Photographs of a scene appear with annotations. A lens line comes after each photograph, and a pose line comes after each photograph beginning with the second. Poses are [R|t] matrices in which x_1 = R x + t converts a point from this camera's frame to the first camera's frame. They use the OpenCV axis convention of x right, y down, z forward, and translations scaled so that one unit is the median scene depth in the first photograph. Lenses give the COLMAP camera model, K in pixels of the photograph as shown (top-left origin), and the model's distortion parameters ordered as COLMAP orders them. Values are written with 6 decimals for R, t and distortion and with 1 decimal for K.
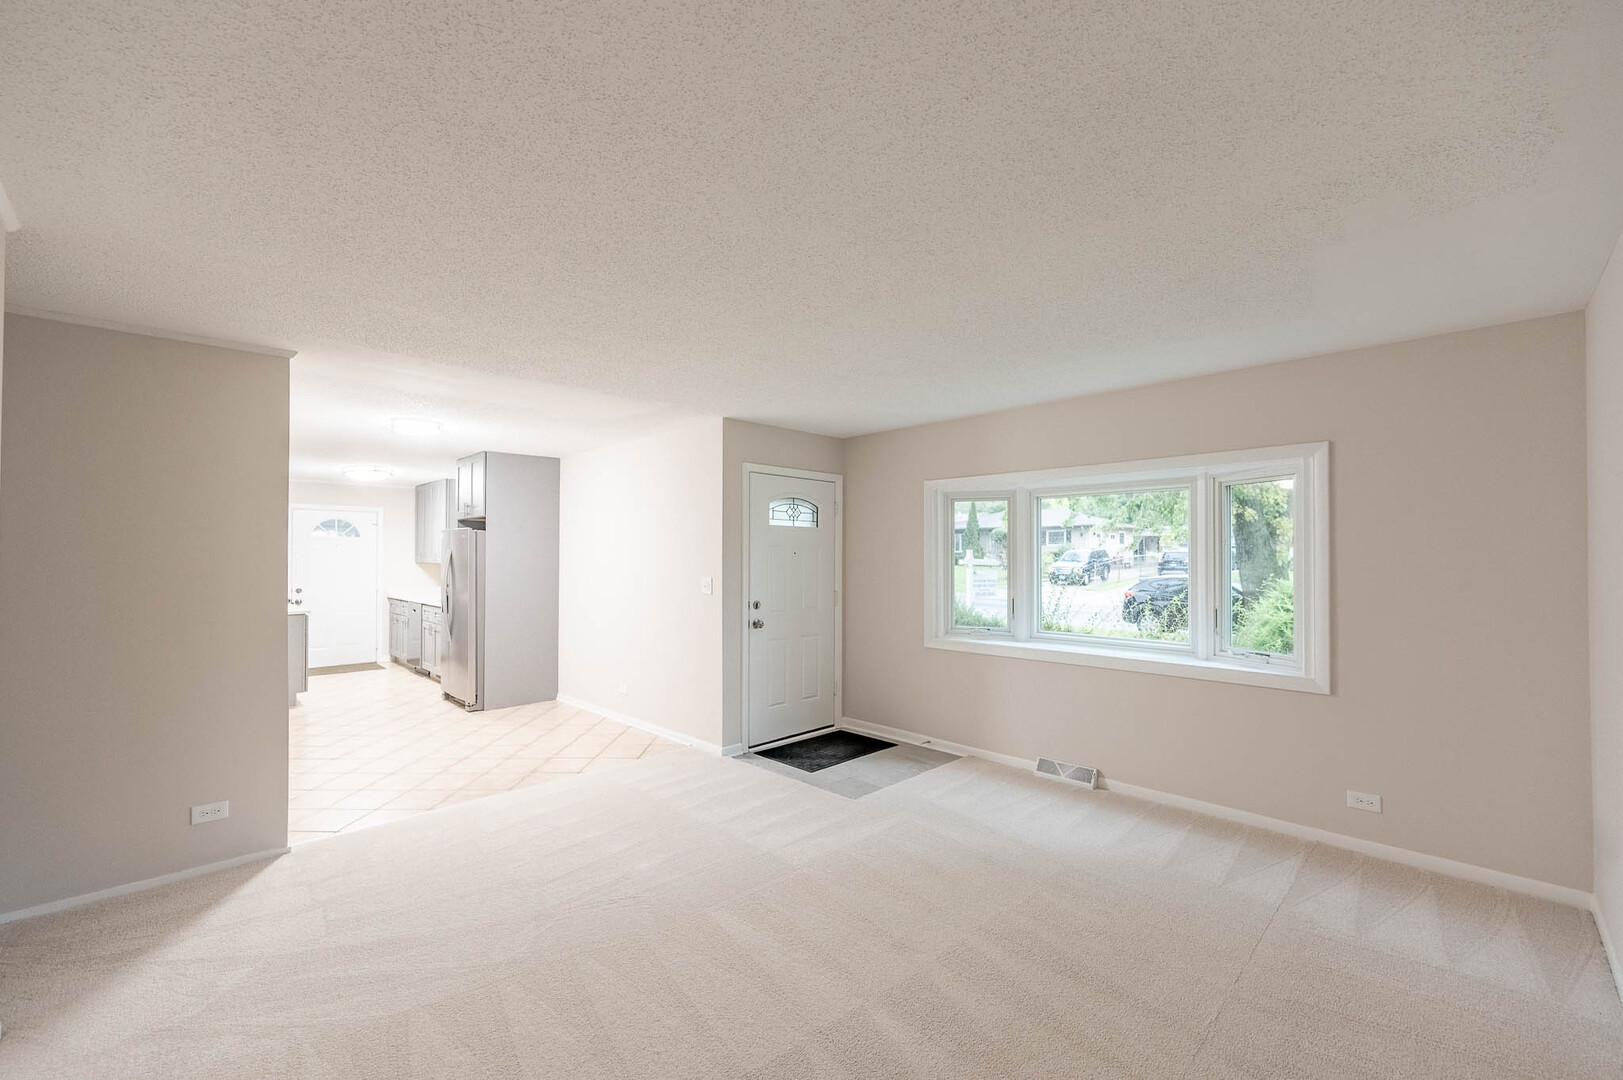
lens RADIAL K [[653.7, 0, 811.0], [0, 653.7, 546.1], [0, 0, 1]] dist [0.002827, 0.000333]
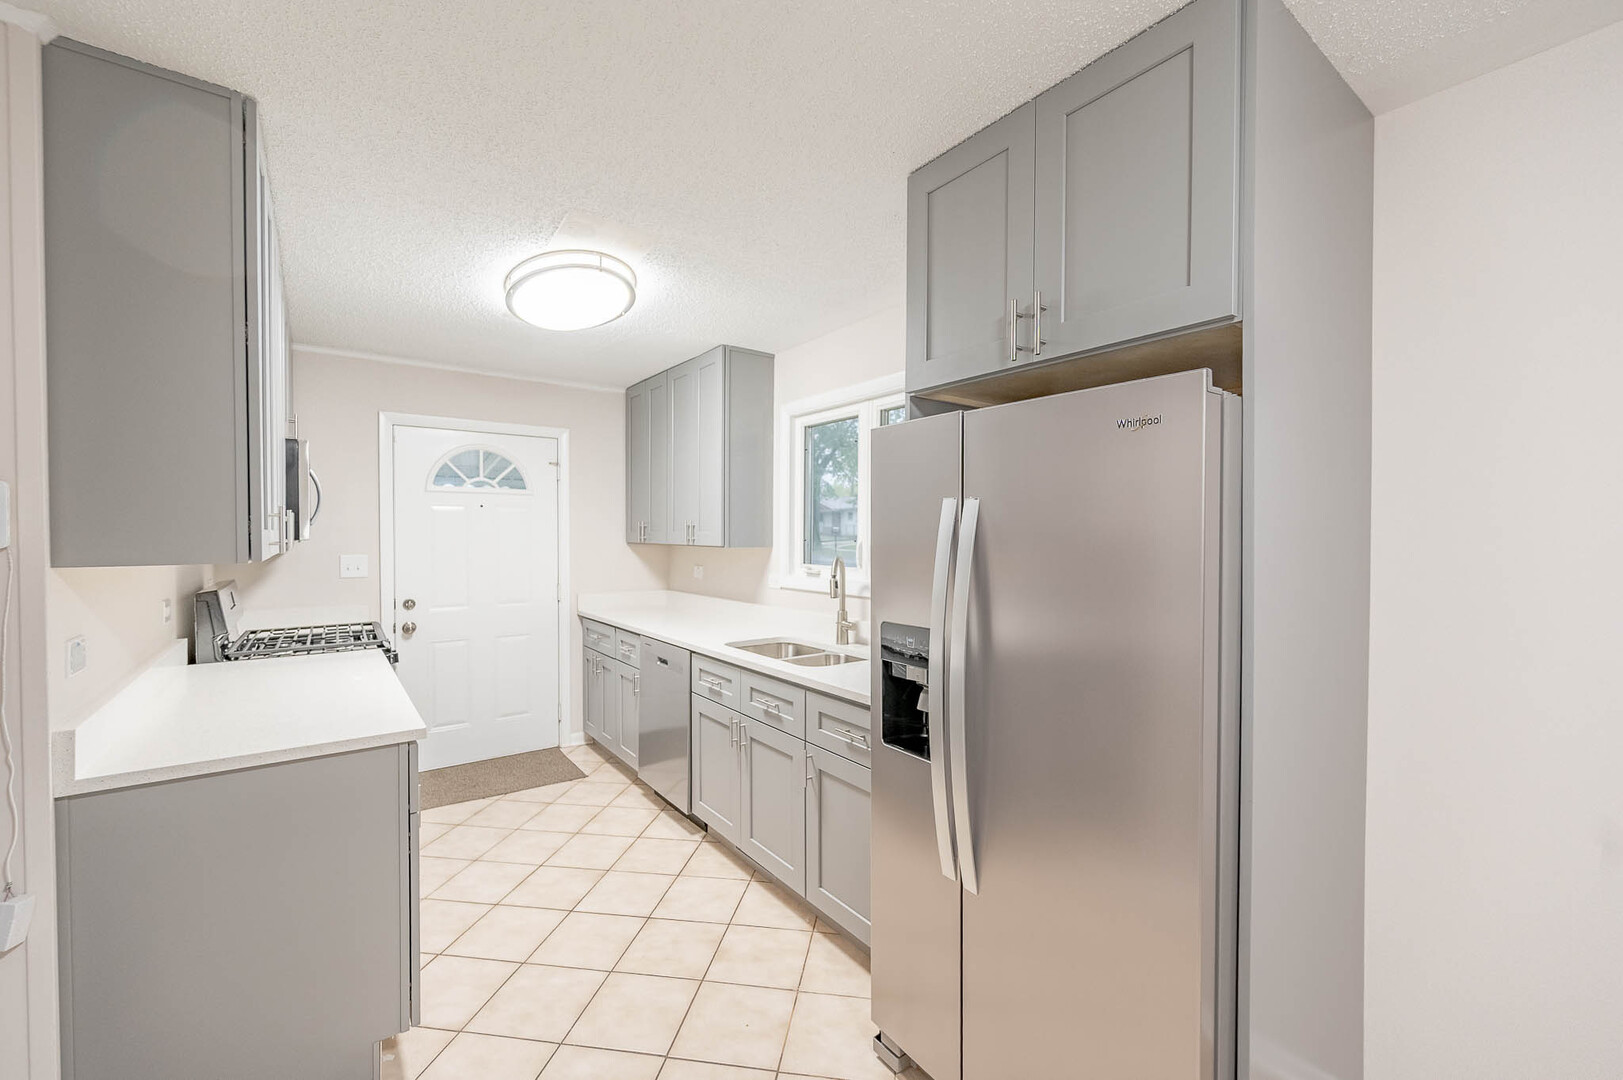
lens RADIAL K [[653.7, 0, 811.0], [0, 653.7, 546.1], [0, 0, 1]] dist [0.002827, 0.000333]
pose [[0.990814, 0.001271, -0.135223, -0.413483], [0.003329, 0.999424, 0.033783, 0.010719], [0.135188, -0.033923, 0.990239, 0.547753]]
